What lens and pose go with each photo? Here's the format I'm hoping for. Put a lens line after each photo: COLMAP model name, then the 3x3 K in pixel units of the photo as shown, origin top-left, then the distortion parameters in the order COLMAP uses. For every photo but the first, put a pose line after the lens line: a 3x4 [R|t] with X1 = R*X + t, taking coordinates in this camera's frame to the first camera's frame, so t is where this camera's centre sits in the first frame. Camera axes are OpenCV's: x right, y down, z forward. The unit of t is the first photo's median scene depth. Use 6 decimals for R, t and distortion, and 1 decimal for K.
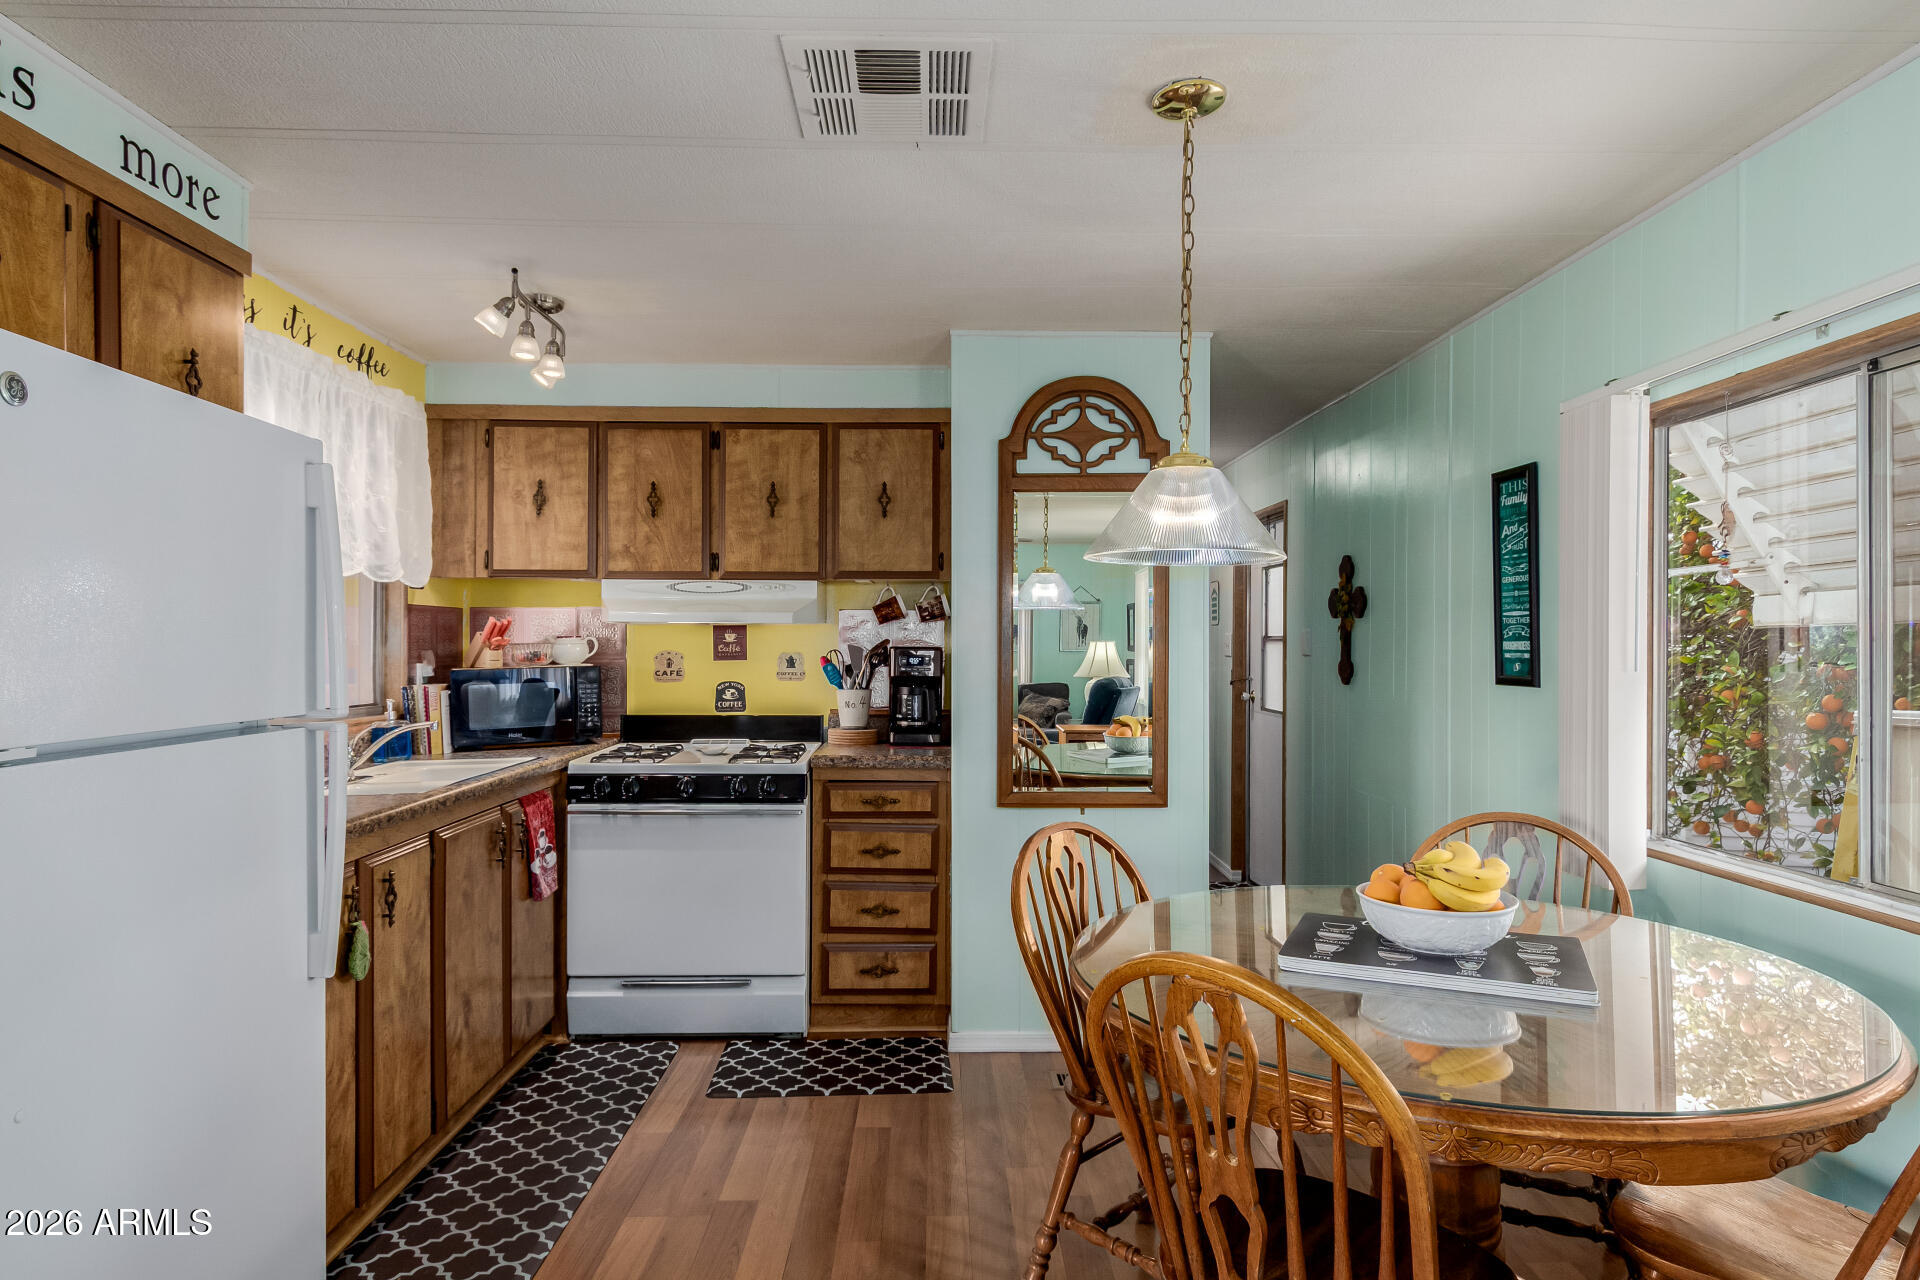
lens RADIAL K [[1103.7, 0, 958.3], [0, 1103.7, 645.0], [0, 0, 1]] dist [0.005192, 0.000934]
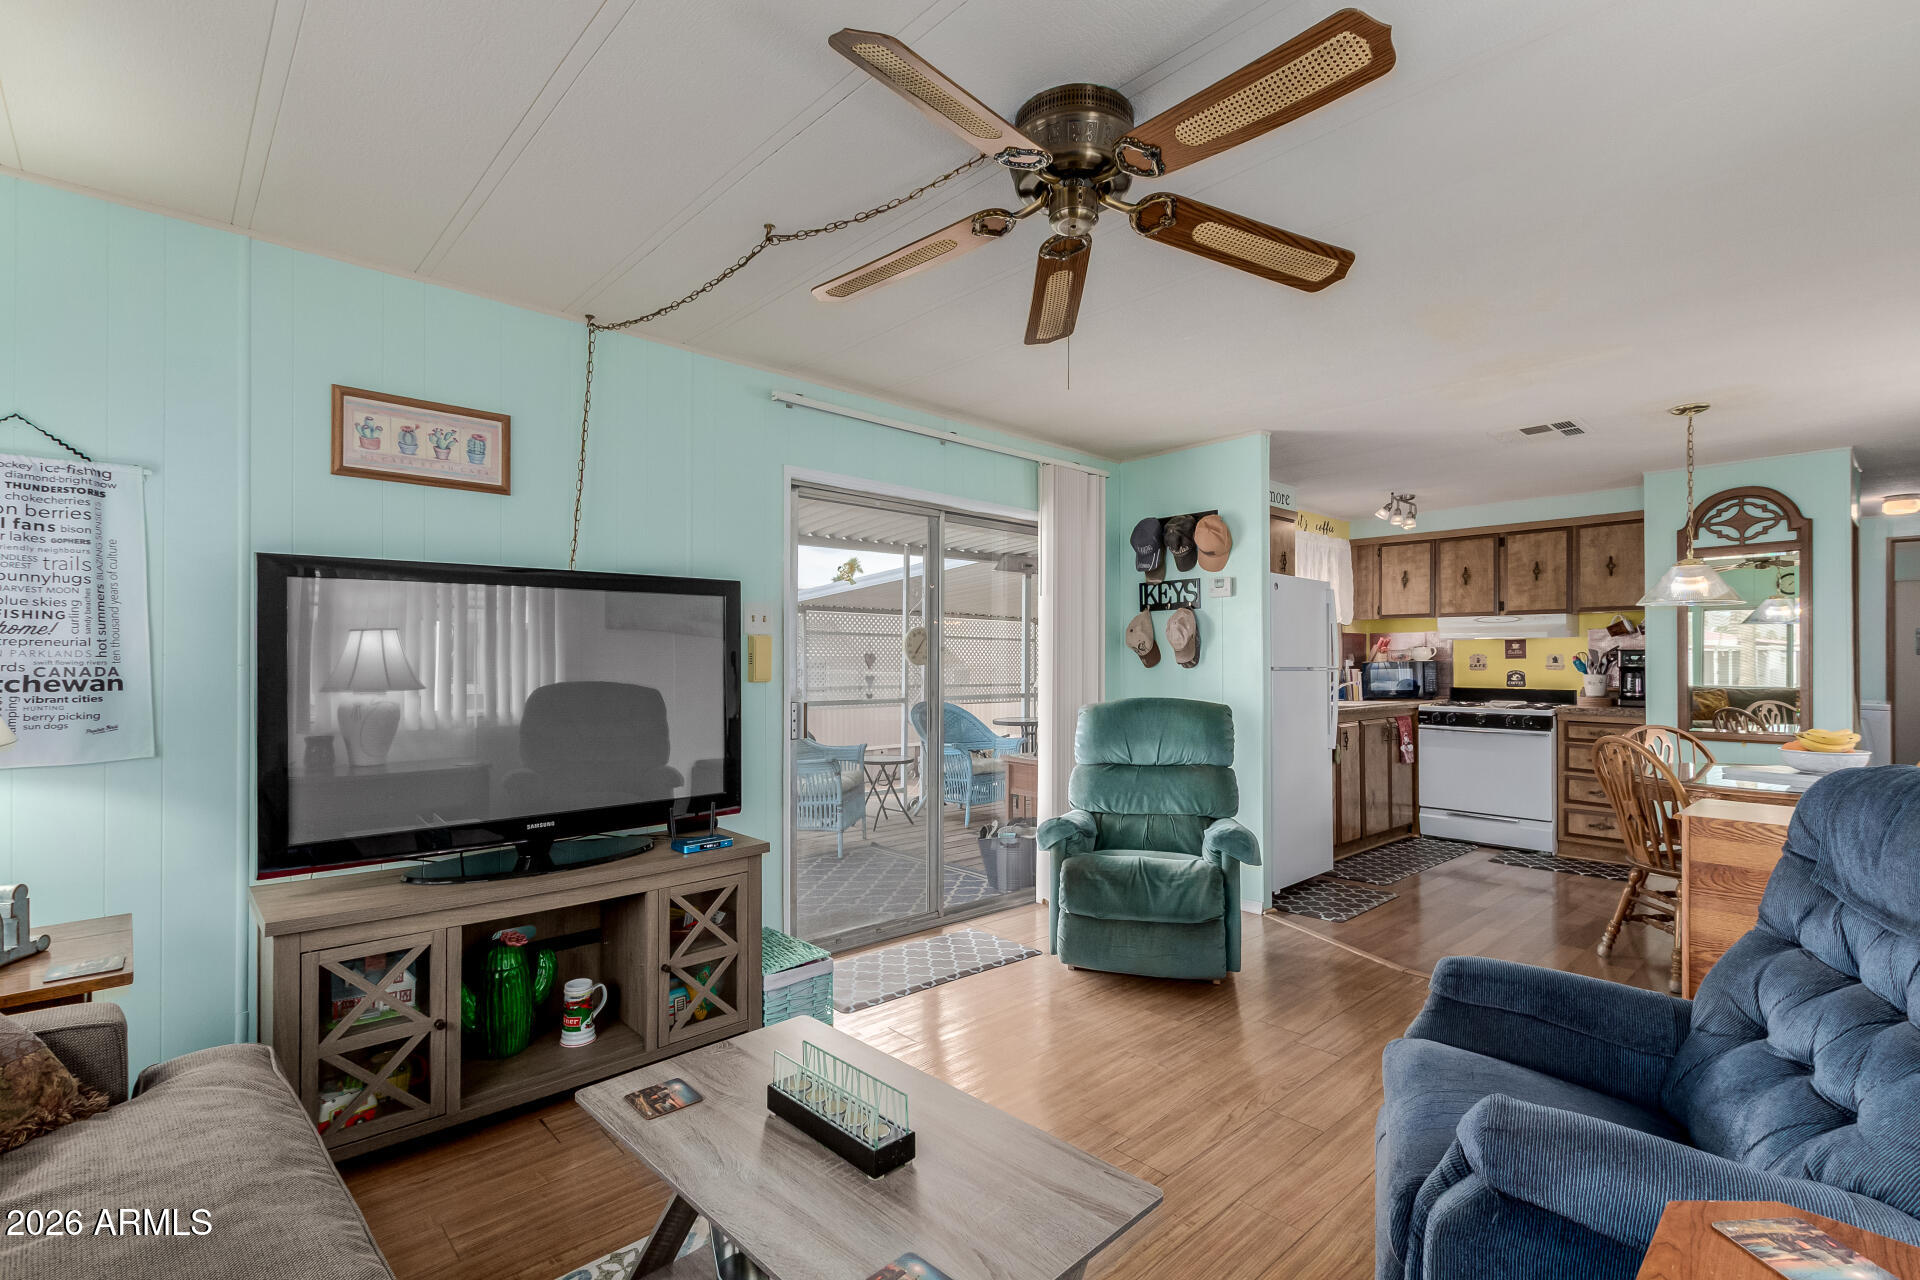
lens RADIAL K [[875.2, 0, 954.5], [0, 875.2, 656.3], [0, 0, 1]] dist [0.001965, -0.000065]
pose [[0.663540, -0.006738, -0.748111, 0.285093], [-0.000722, 0.999953, -0.009646, 0.026757], [0.748141, 0.006941, 0.663504, -0.712773]]
